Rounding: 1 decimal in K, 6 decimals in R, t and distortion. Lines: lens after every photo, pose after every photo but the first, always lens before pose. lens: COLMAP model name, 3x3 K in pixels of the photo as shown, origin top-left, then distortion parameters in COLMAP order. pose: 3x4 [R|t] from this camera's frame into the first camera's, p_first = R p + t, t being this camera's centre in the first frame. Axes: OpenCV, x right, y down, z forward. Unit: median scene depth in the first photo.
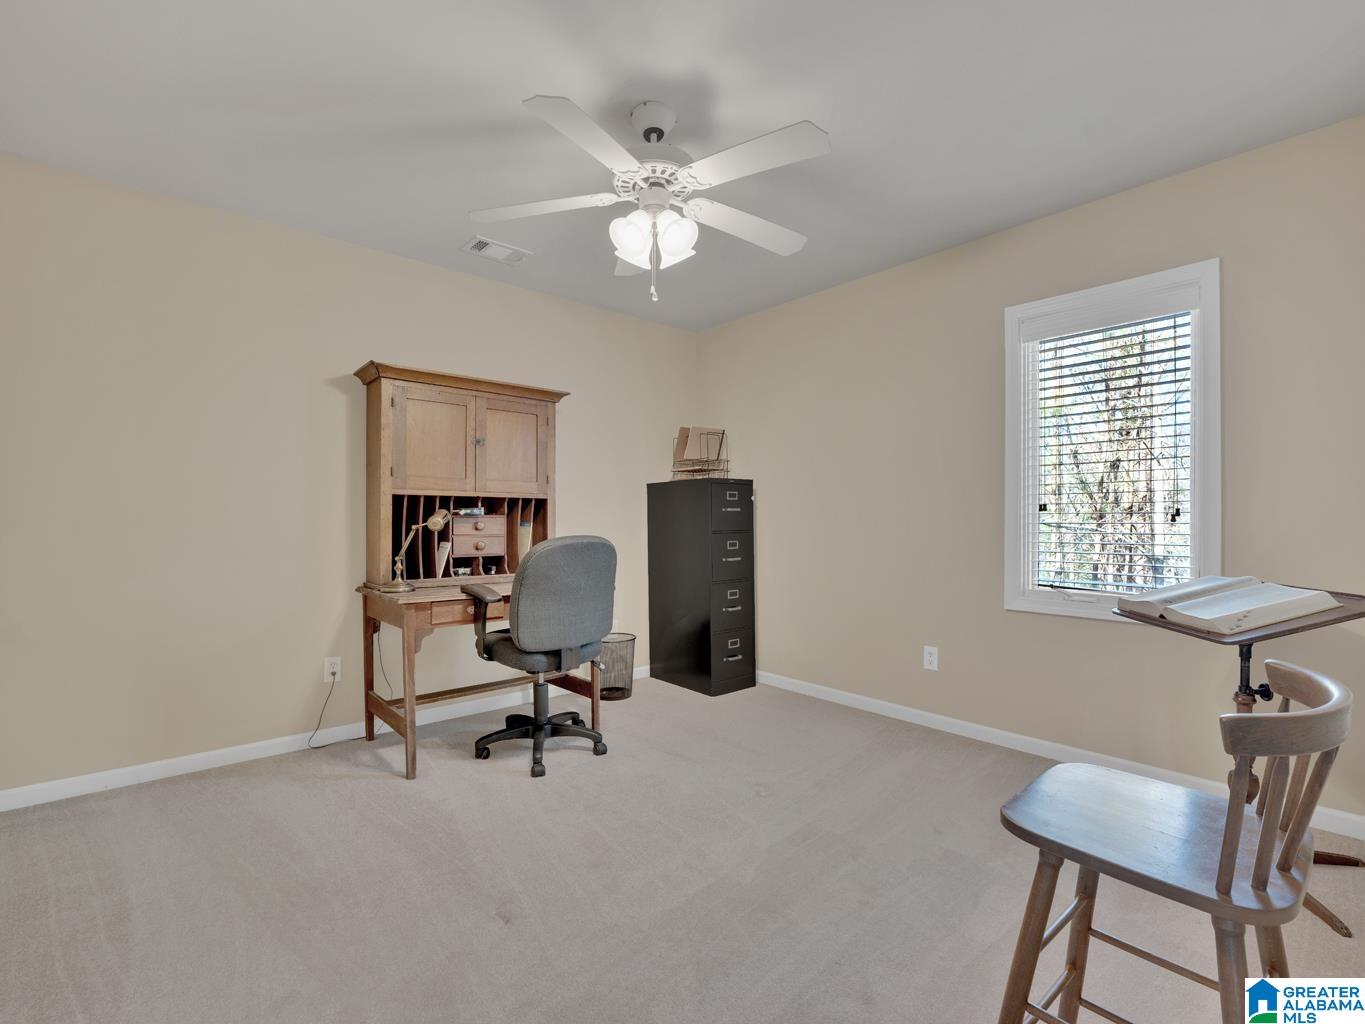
lens RADIAL K [[614.3, 0, 681.8], [0, 614.3, 512.5], [0, 0, 1]] dist [-0.022537, 0.000073]
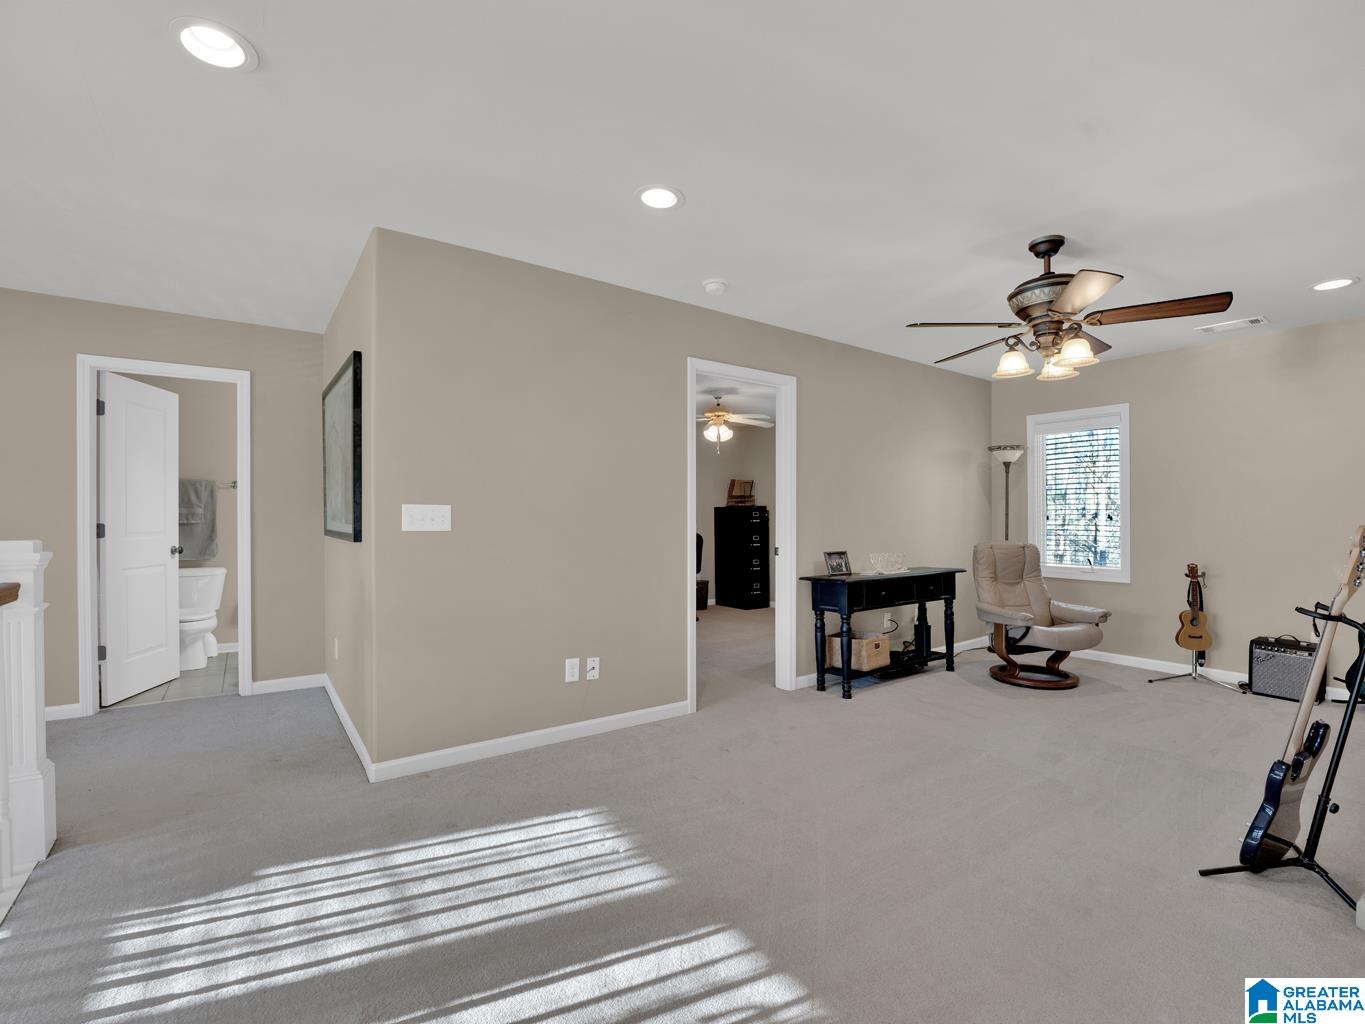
lens RADIAL K [[614.3, 0, 682.3], [0, 614.3, 516.1], [0, 0, 1]] dist [-0.022537, 0.000073]
pose [[0.995078, -0.004531, -0.098994, 0.038190], [0.003017, 0.999876, -0.015434, 0.010503], [0.099051, 0.015060, 0.994968, -1.010463]]
